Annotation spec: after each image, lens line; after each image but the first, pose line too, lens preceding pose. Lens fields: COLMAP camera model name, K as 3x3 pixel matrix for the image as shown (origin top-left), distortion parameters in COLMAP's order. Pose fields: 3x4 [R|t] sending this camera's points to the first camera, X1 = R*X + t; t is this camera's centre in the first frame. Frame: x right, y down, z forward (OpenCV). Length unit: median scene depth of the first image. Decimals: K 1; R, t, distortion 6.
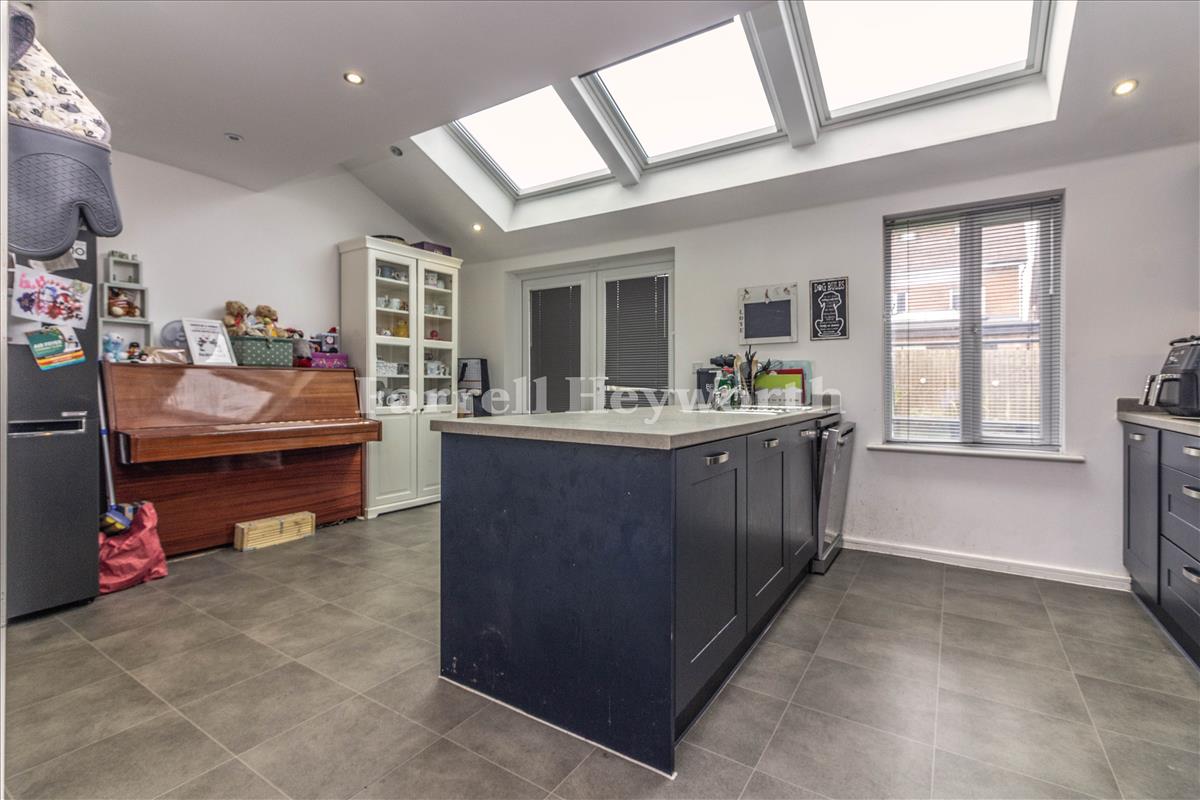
lens RADIAL K [[553.9, 0, 587.8], [0, 553.9, 377.5], [0, 0, 1]] dist [0.000010, 0.000646]
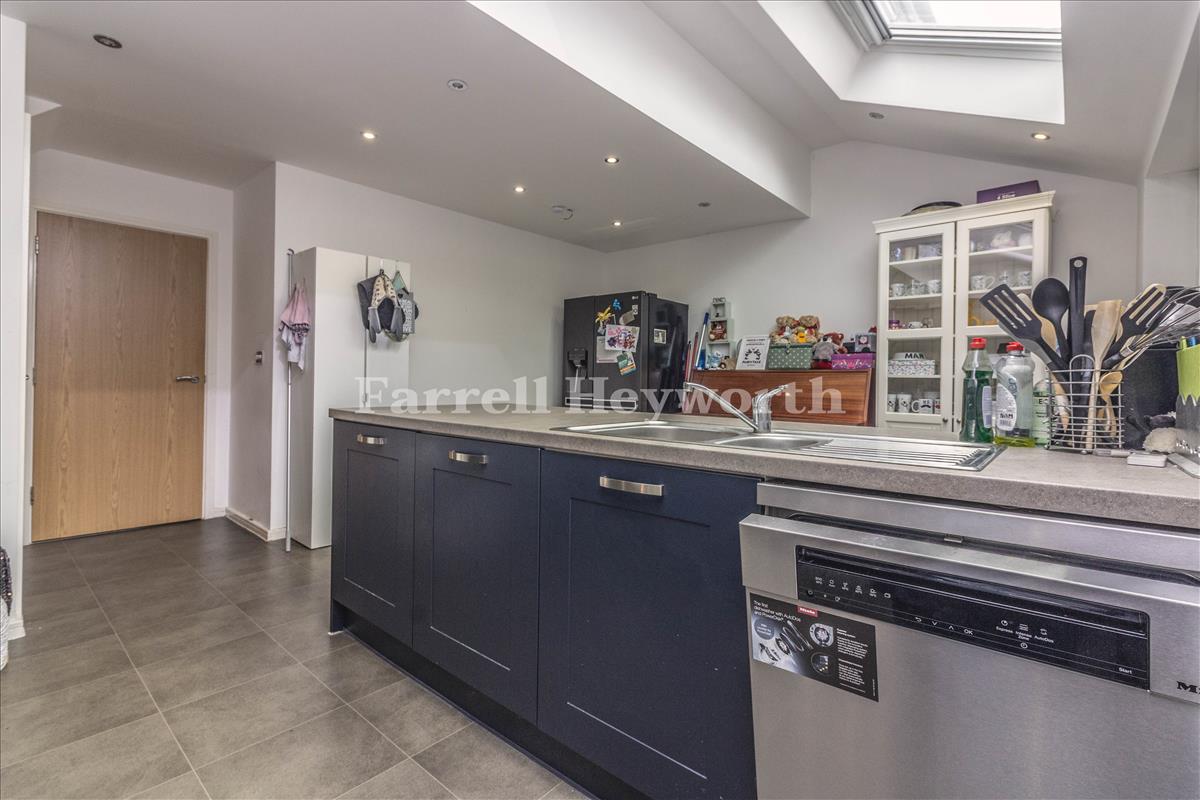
lens RADIAL K [[553.9, 0, 609.2], [0, 553.9, 388.6], [0, 0, 1]] dist [0.000010, 0.000646]
pose [[-0.116645, 0.009353, -0.993130, 0.586569], [-0.000414, 0.999955, 0.009466, 0.009092], [0.993174, 0.001515, -0.116636, 0.724466]]
